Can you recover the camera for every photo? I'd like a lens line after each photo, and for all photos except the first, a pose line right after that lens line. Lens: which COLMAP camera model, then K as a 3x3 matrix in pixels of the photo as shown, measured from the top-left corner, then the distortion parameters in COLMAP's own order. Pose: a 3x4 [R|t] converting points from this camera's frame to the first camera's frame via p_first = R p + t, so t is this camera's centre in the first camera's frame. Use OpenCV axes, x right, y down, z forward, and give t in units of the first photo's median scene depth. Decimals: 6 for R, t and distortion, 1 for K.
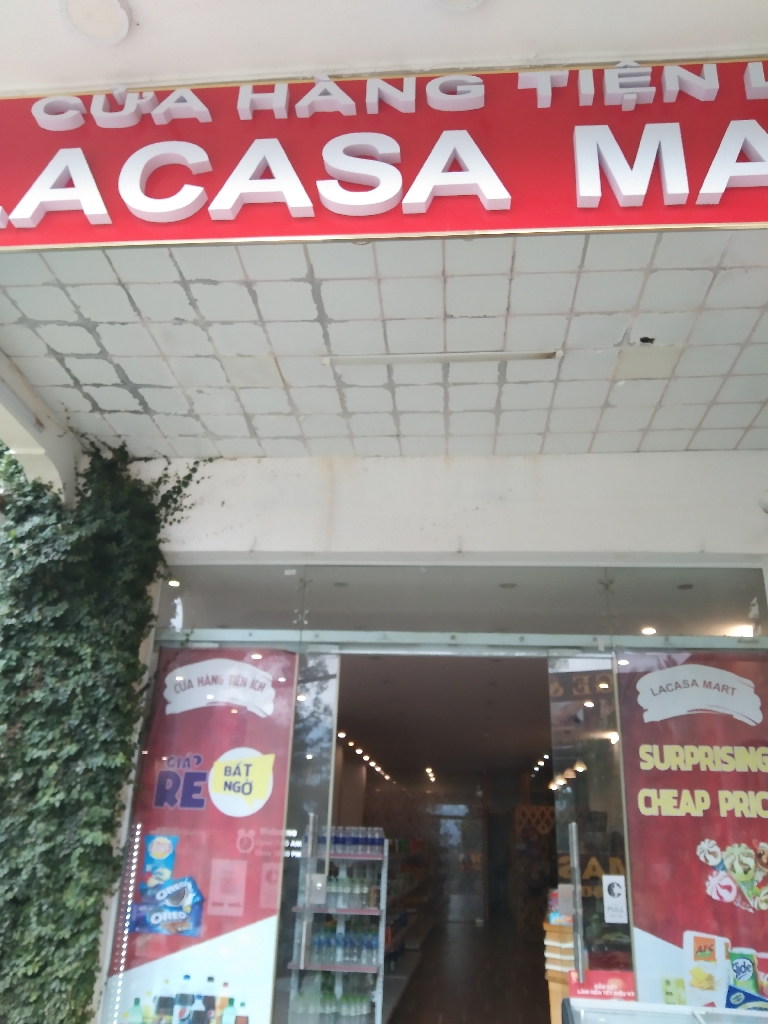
lens RADIAL K [[841.7, 0, 384.0], [0, 841.7, 512.0], [0, 0, 1]] dist [0.031887, -0.104899]
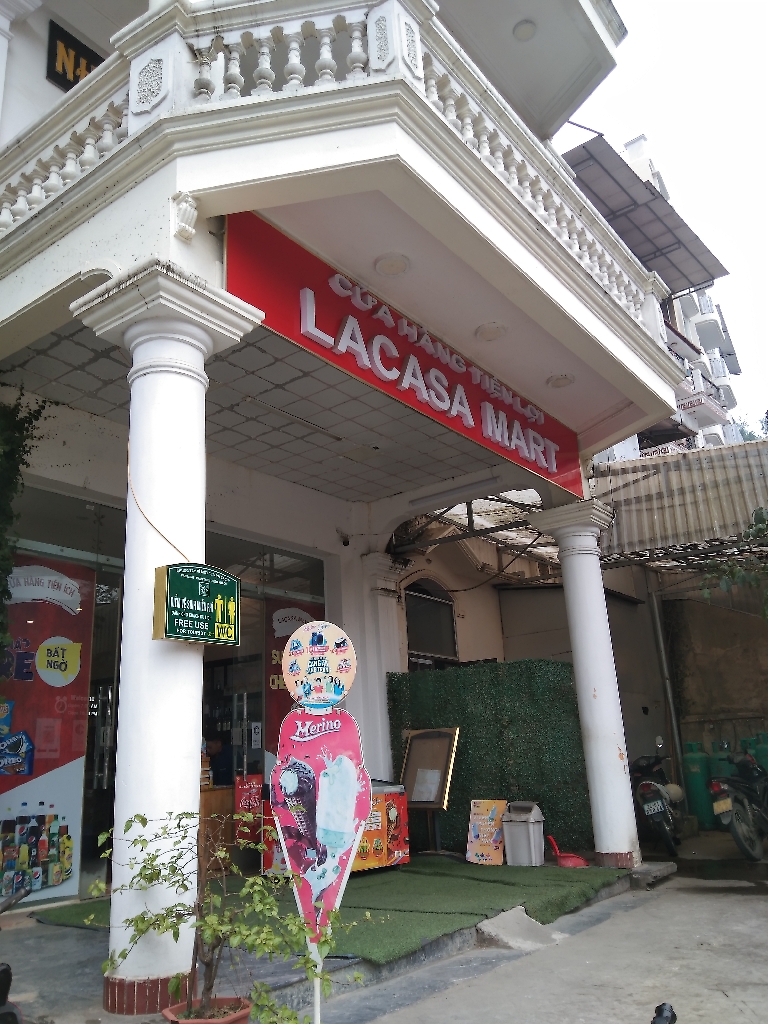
lens RADIAL K [[841.7, 0, 384.0], [0, 841.7, 512.0], [0, 0, 1]] dist [0.031887, -0.104899]
pose [[0.513909, 0.192266, 0.836021, -1.092916], [-0.261505, 0.963286, -0.060784, 0.045269], [-0.817014, -0.187386, 0.545320, -0.087790]]
